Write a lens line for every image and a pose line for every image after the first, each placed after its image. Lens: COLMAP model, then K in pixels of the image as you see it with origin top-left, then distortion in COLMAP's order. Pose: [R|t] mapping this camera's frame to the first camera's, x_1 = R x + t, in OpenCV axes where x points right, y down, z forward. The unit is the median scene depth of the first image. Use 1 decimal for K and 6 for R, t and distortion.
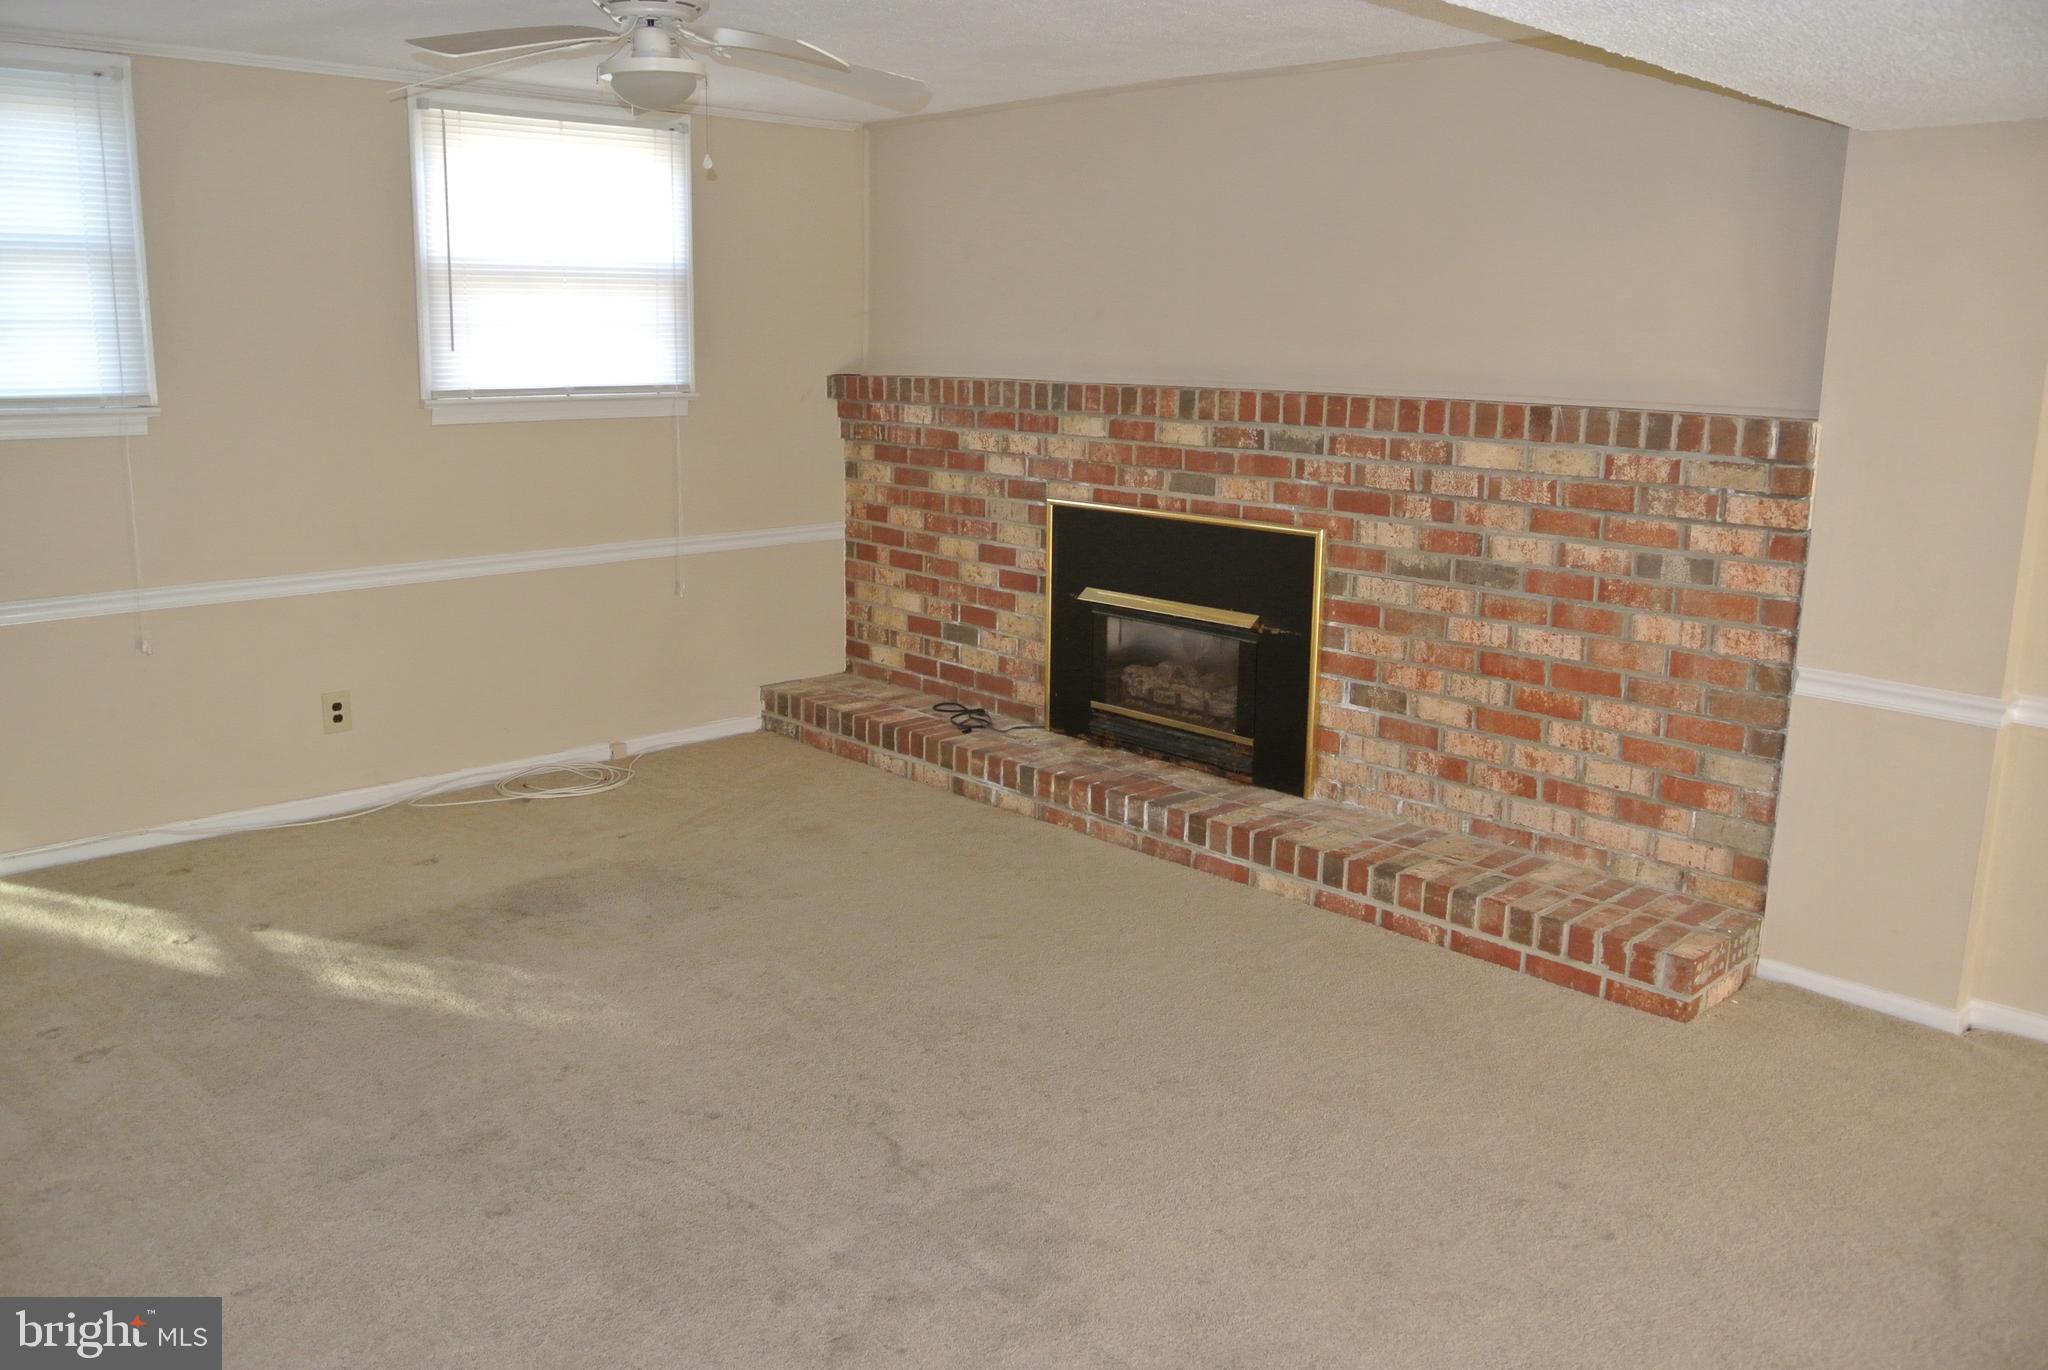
lens RADIAL K [[1592.4, 0, 1019.3], [0, 1592.4, 672.1], [0, 0, 1]] dist [-0.084374, 0.040473]
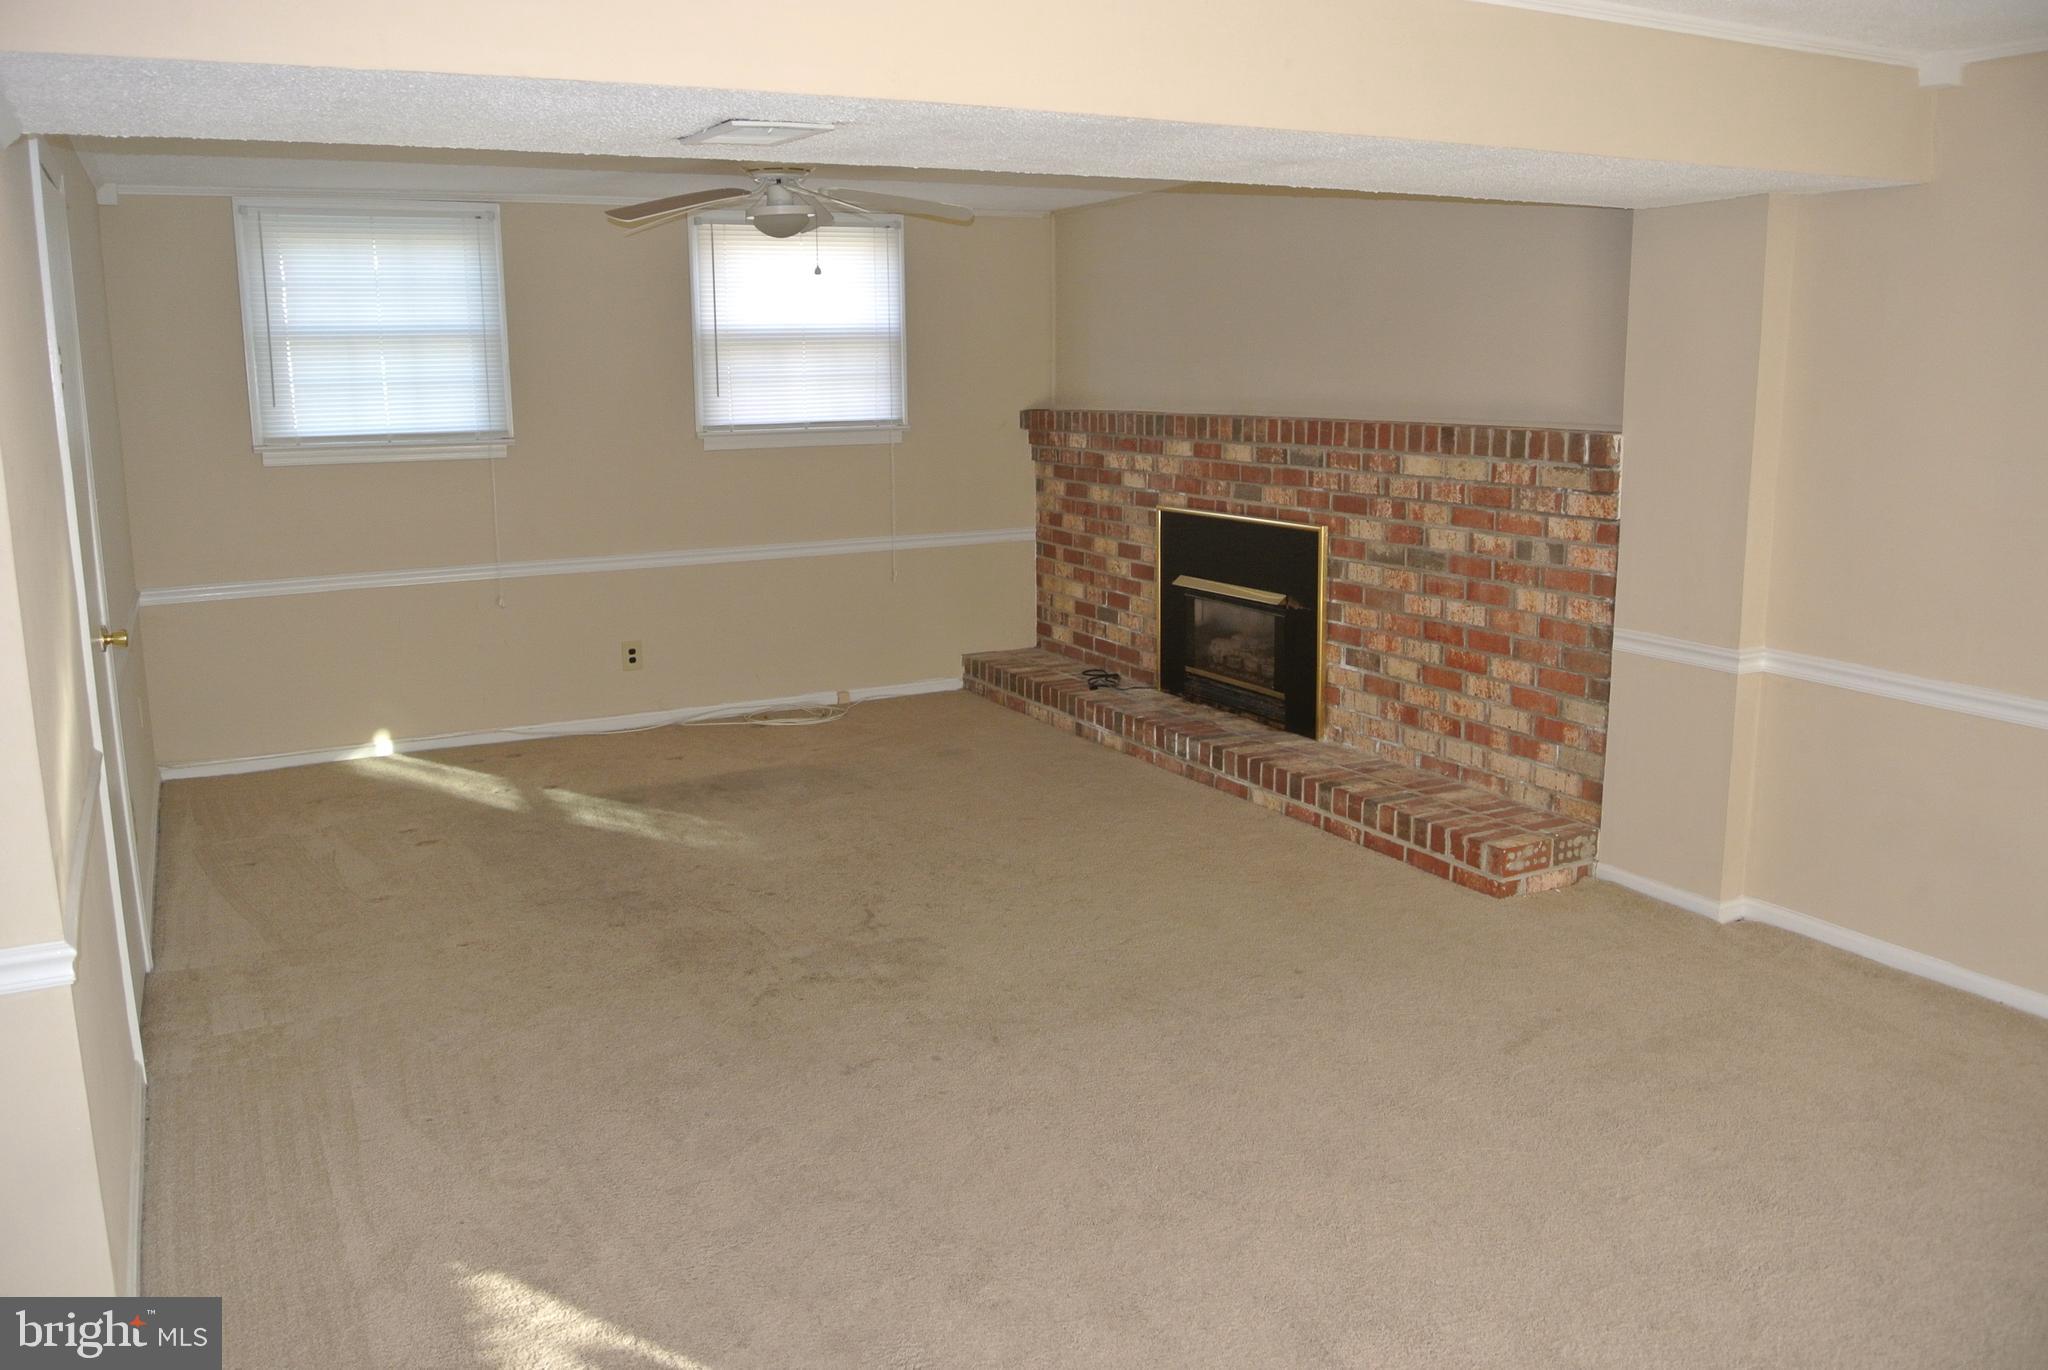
lens RADIAL K [[1592.4, 0, 1019.3], [0, 1592.4, 672.1], [0, 0, 1]] dist [-0.084374, 0.040473]
pose [[0.961540, 0.028292, -0.273205, 0.314874], [-0.033874, 0.999302, -0.015735, 0.056536], [0.272570, 0.024384, 0.961827, -0.292955]]
